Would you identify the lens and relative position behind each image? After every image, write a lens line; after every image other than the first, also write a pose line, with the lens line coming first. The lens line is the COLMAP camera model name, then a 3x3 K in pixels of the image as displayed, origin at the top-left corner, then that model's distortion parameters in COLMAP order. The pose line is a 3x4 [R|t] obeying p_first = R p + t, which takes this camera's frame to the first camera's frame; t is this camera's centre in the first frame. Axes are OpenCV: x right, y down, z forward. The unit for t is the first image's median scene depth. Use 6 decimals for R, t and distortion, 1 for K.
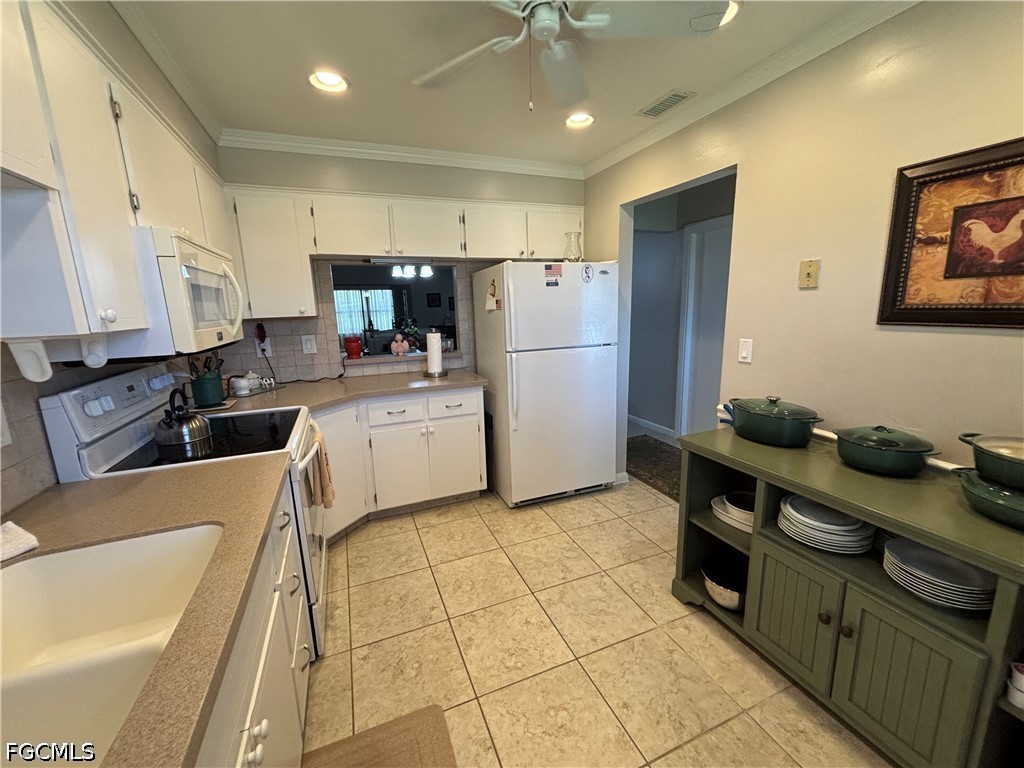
lens RADIAL K [[415.9, 0, 512.0], [0, 415.9, 384.0], [0, 0, 1]] dist [0.000052, -0.000169]
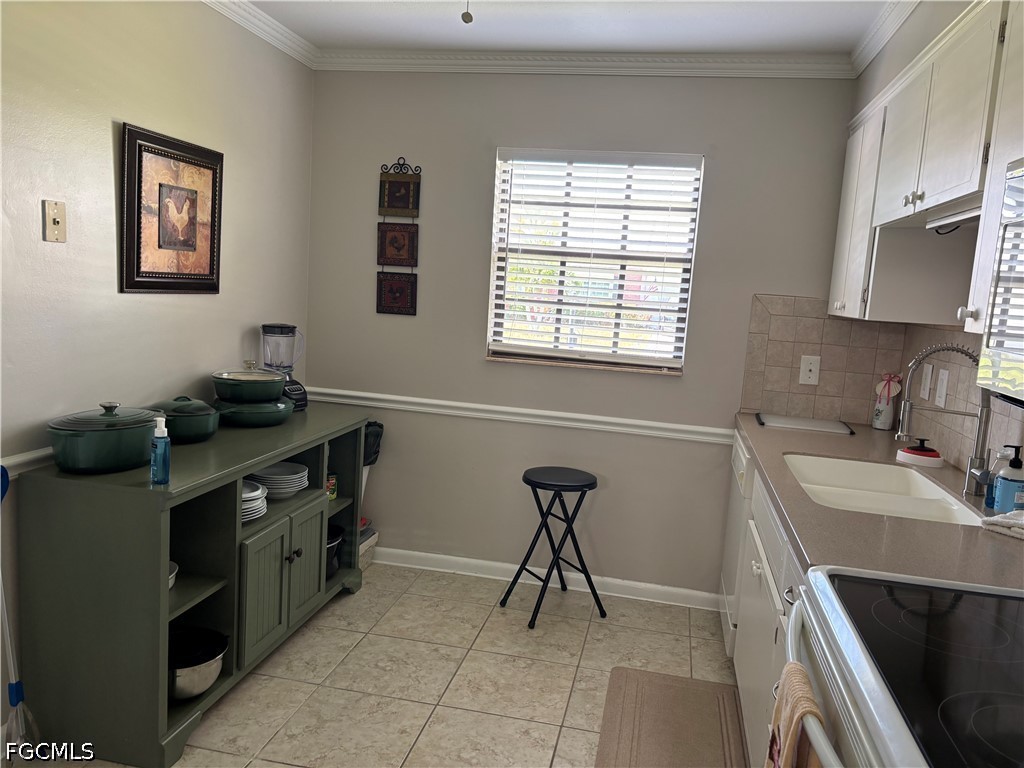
lens RADIAL K [[773.7, 0, 512.0], [0, 773.7, 384.0], [0, 0, 1]] dist [0.088781, -0.093400]
pose [[-0.828968, -0.095593, 0.551066, -0.829847], [0.065787, 0.961780, 0.265802, -0.393280], [-0.555413, 0.256594, -0.790997, 2.167115]]
